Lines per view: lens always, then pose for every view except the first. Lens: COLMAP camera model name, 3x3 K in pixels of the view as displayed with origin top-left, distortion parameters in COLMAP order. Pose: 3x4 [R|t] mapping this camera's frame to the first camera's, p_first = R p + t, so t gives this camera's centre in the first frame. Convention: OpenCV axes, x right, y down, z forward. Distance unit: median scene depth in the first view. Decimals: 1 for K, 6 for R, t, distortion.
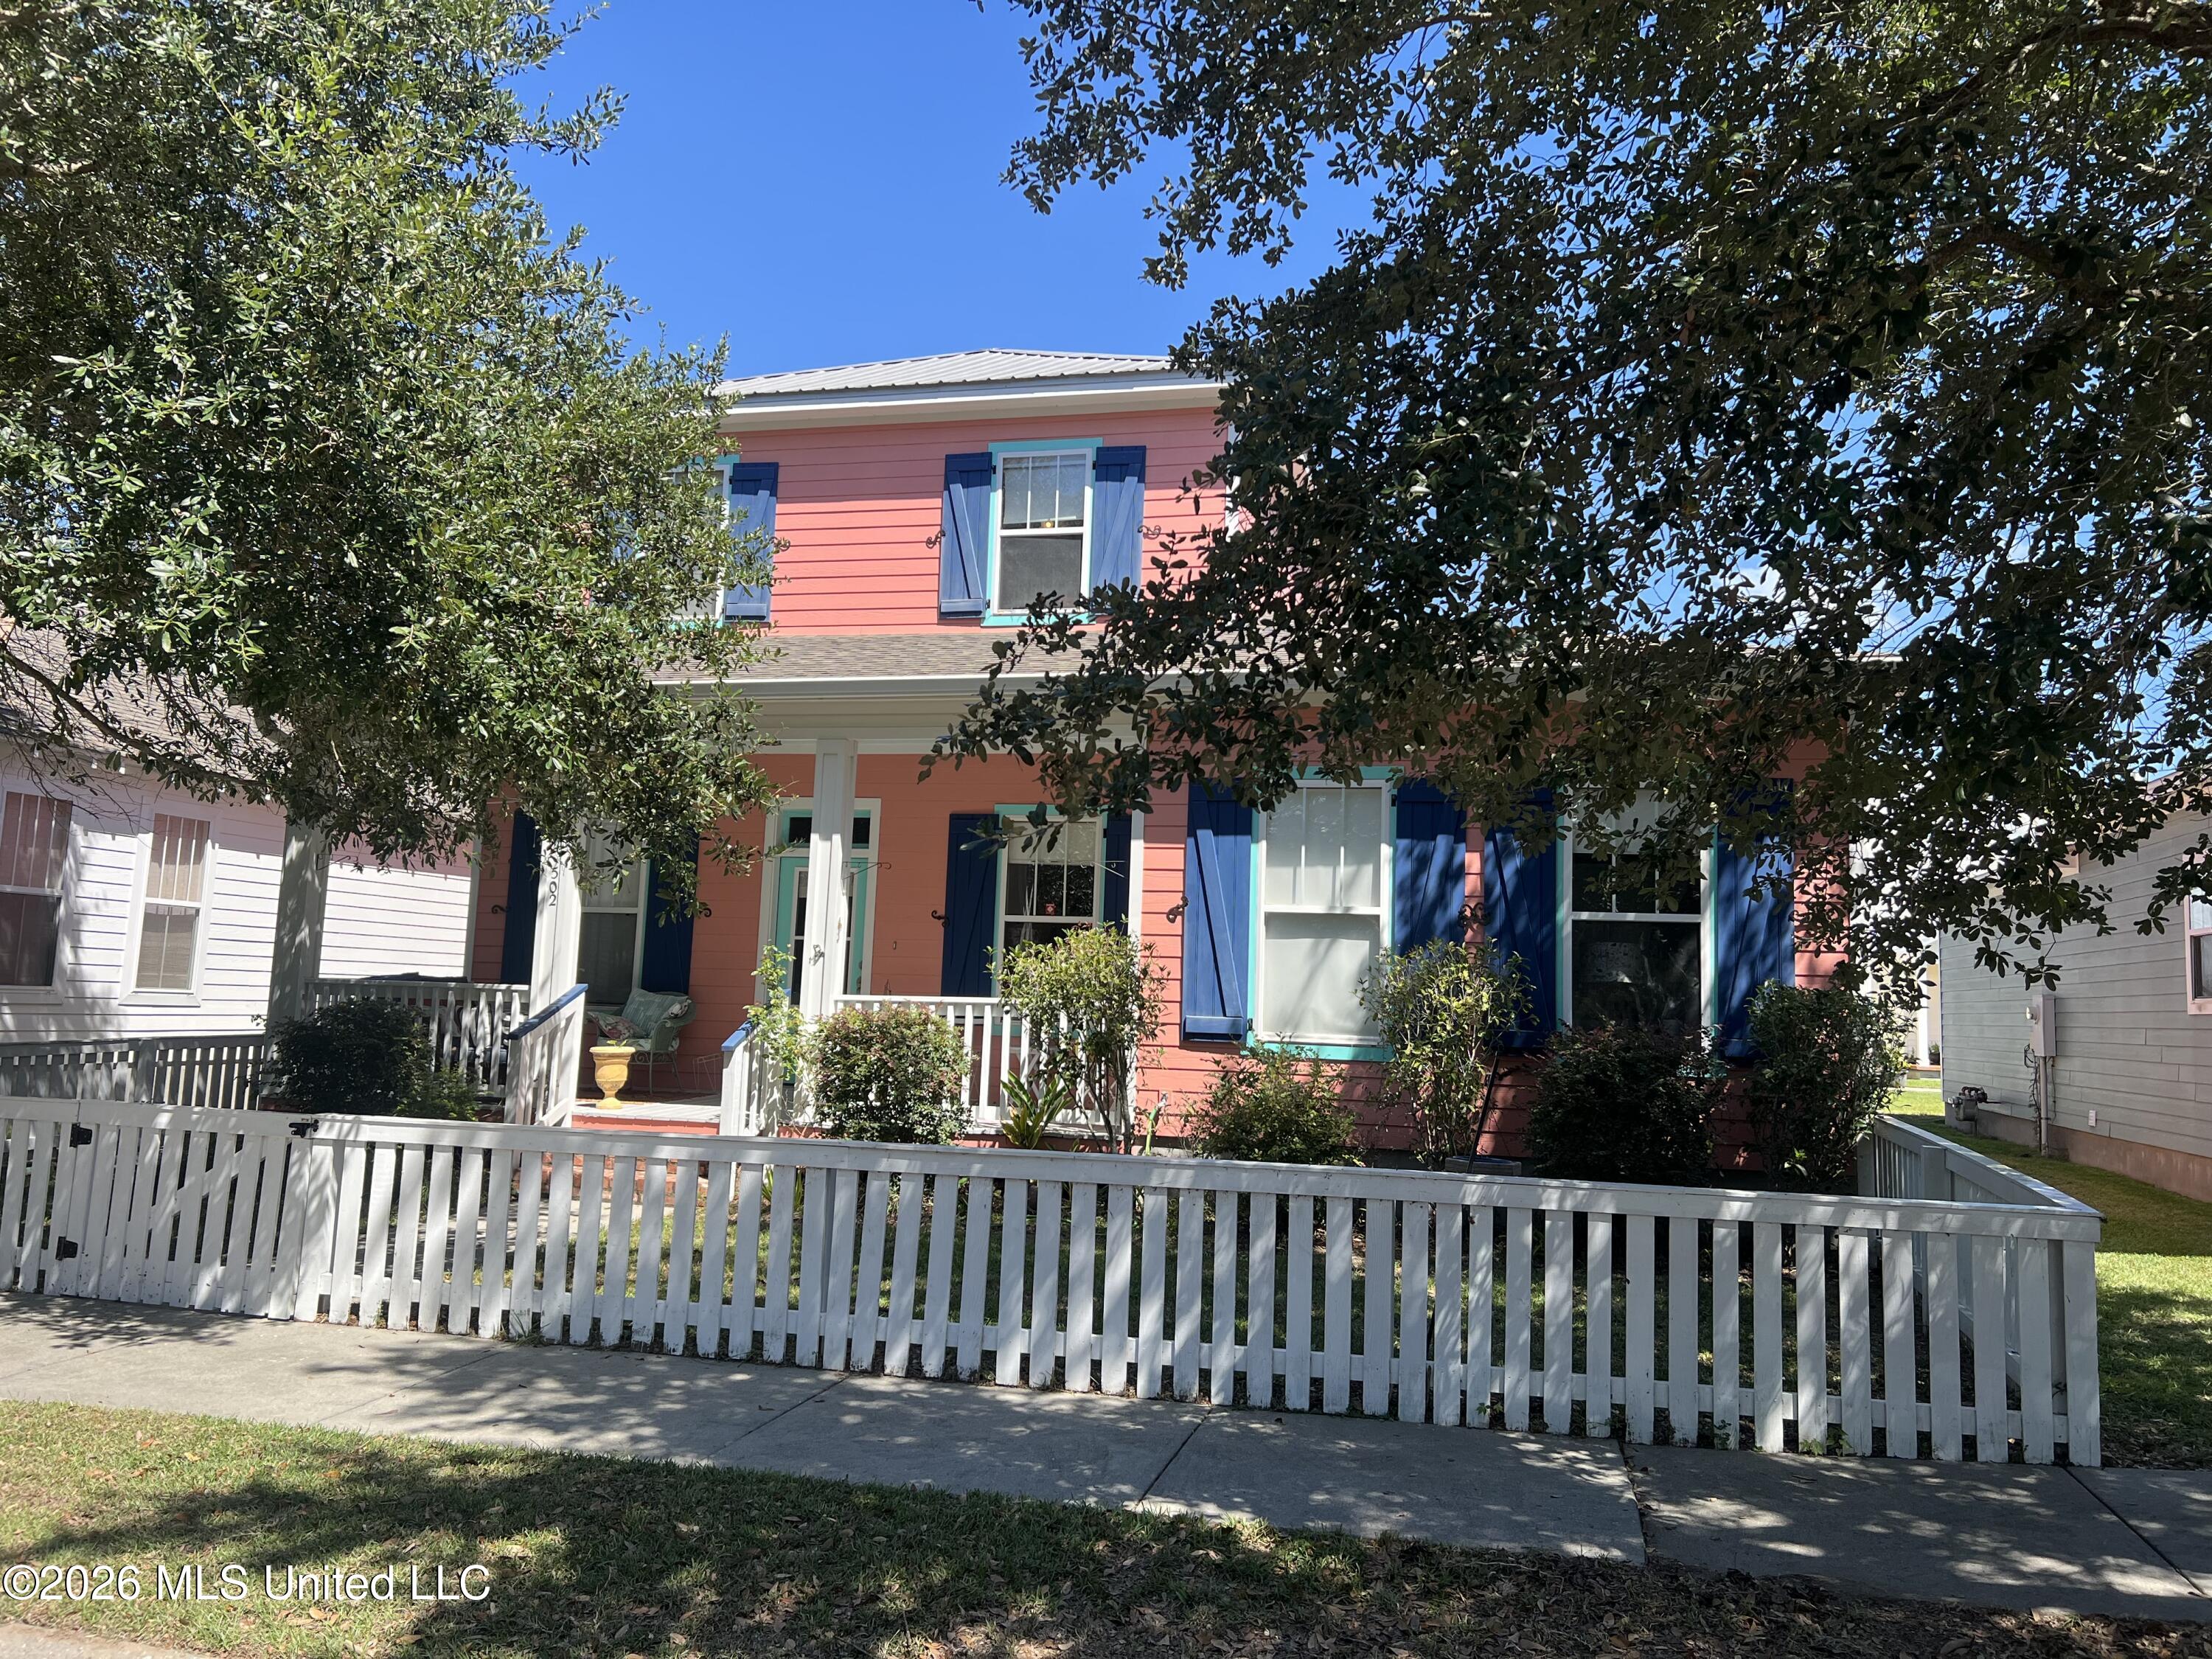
lens RADIAL K [[1681.7, 0, 1111.2], [0, 1681.7, 815.0], [0, 0, 1]] dist [0.030135, -0.039671]
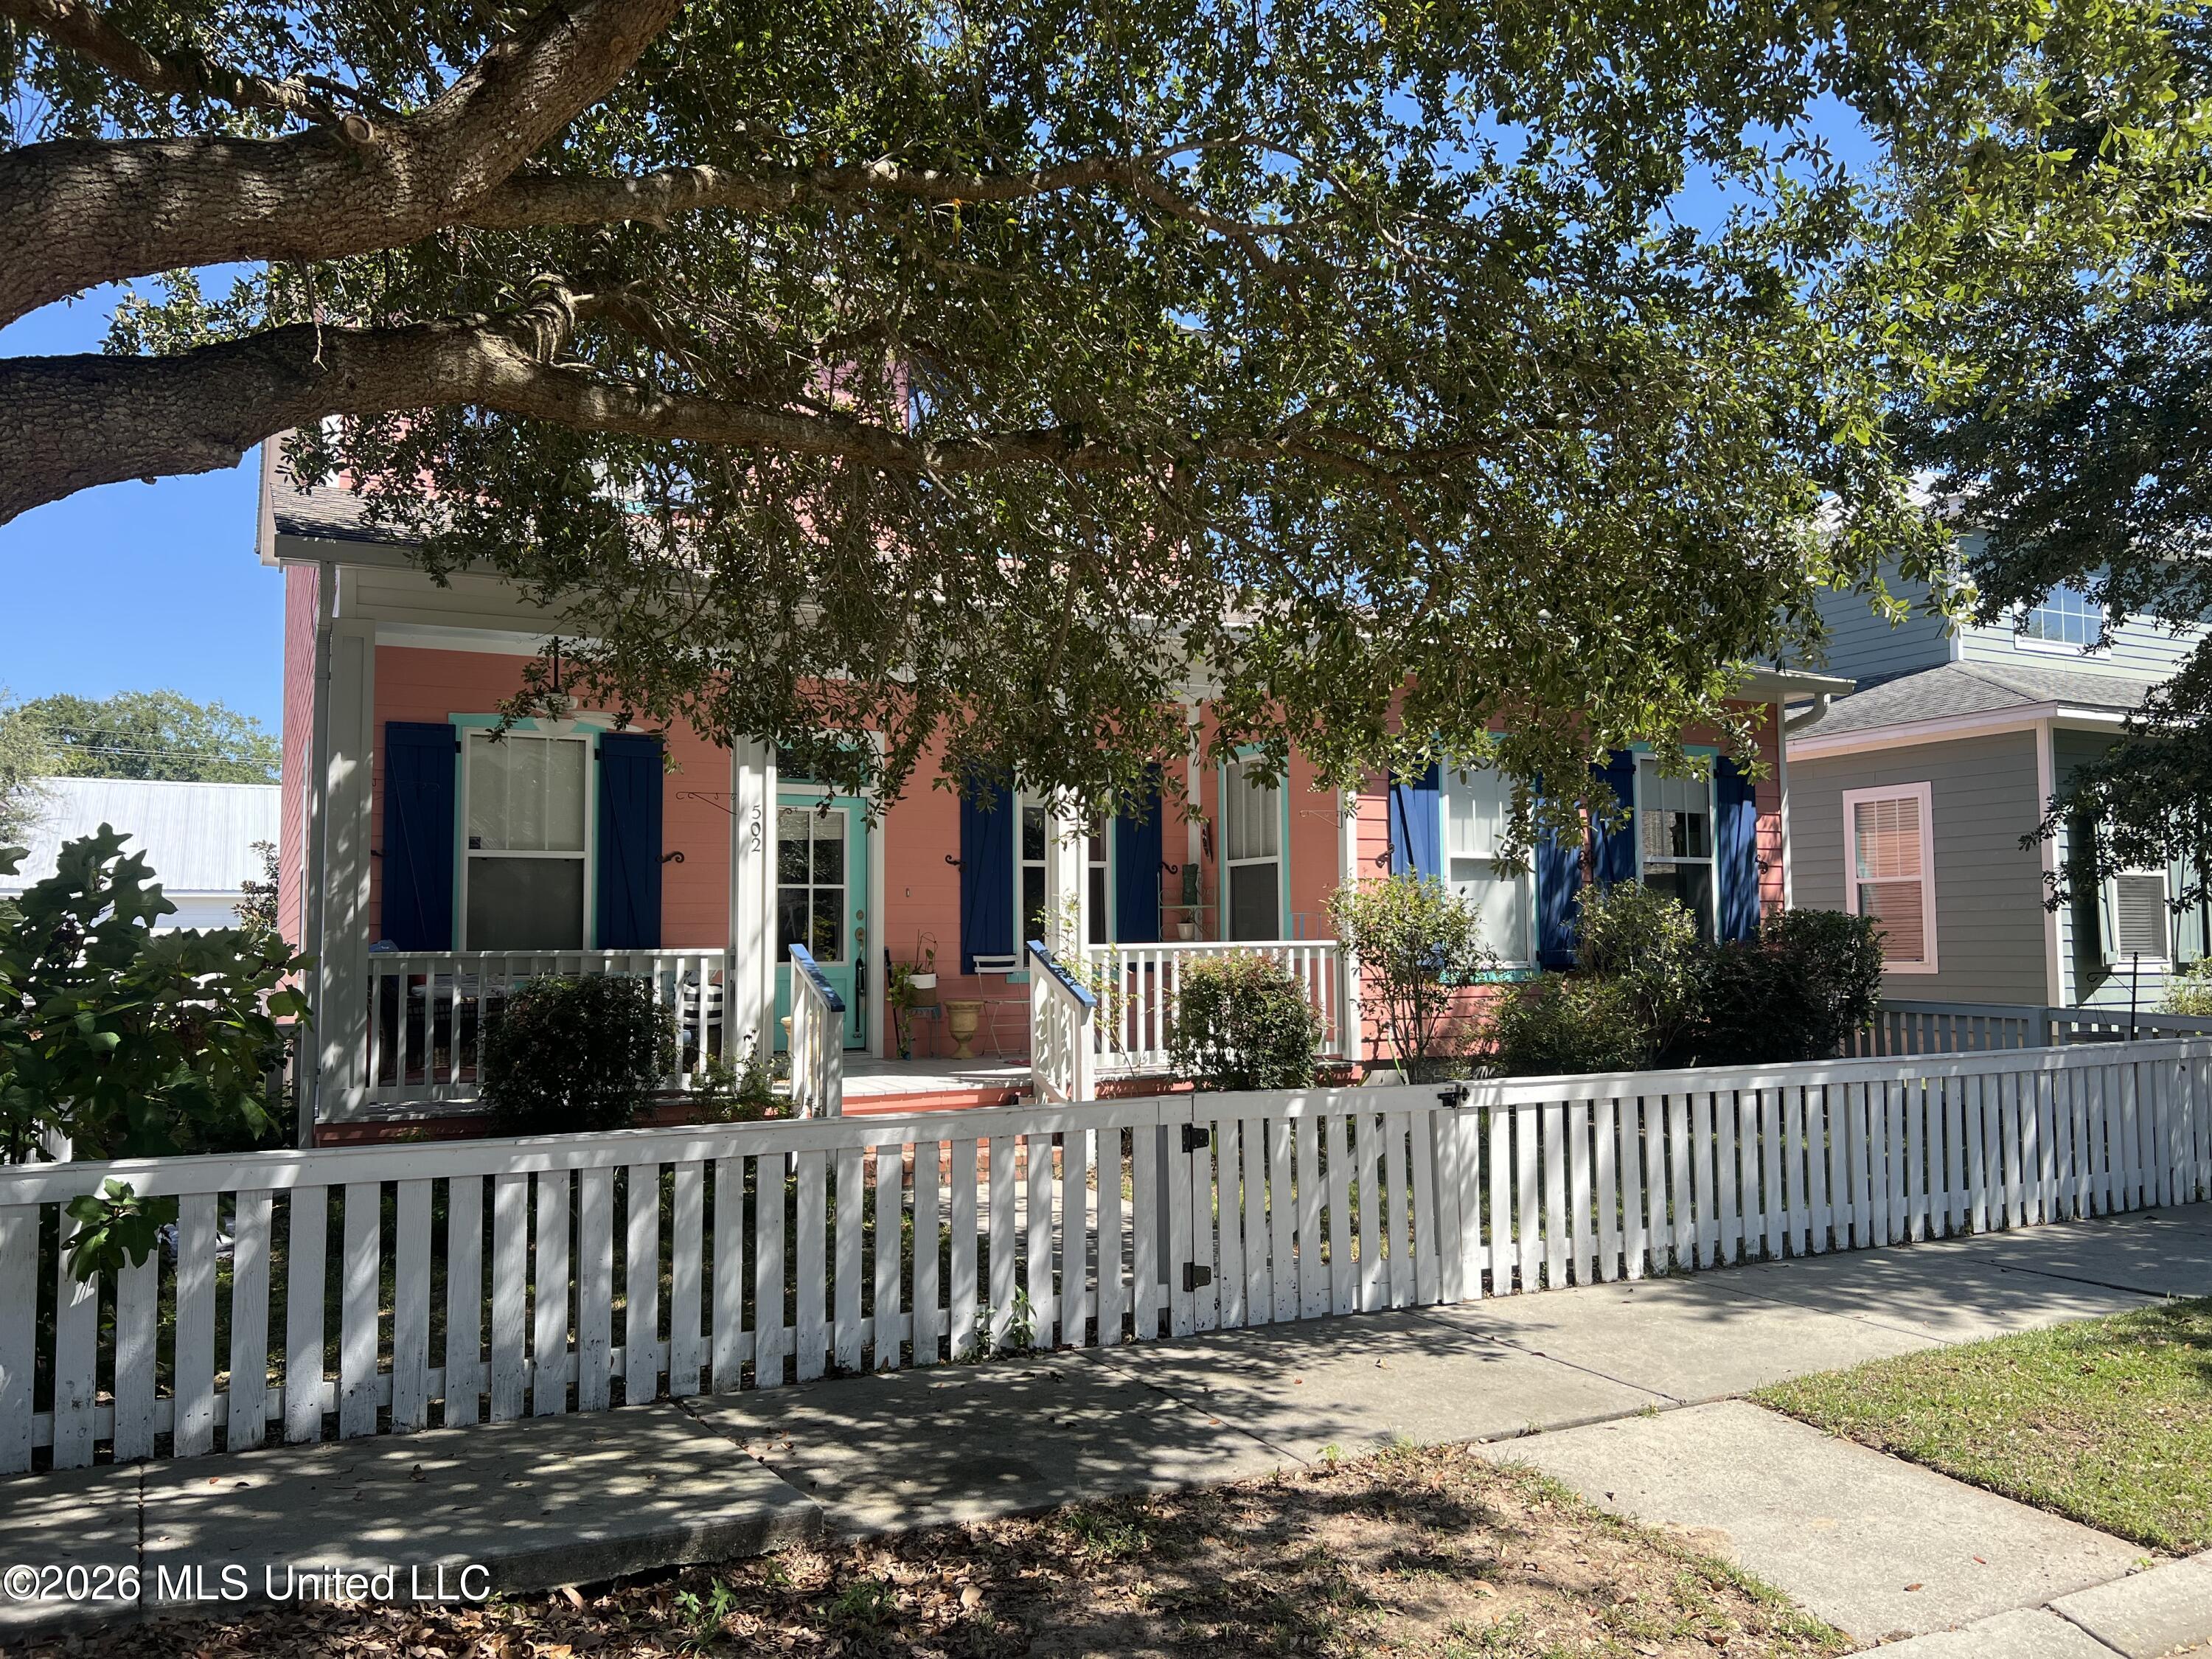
lens RADIAL K [[1683.6, 0, 1104.8], [0, 1683.6, 839.3], [0, 0, 1]] dist [0.033430, -0.046656]
pose [[0.742468, 0.003174, 0.669874, -1.029518], [-0.039354, 0.998468, 0.038887, 0.011703], [-0.668725, -0.055235, 0.741456, 0.369810]]
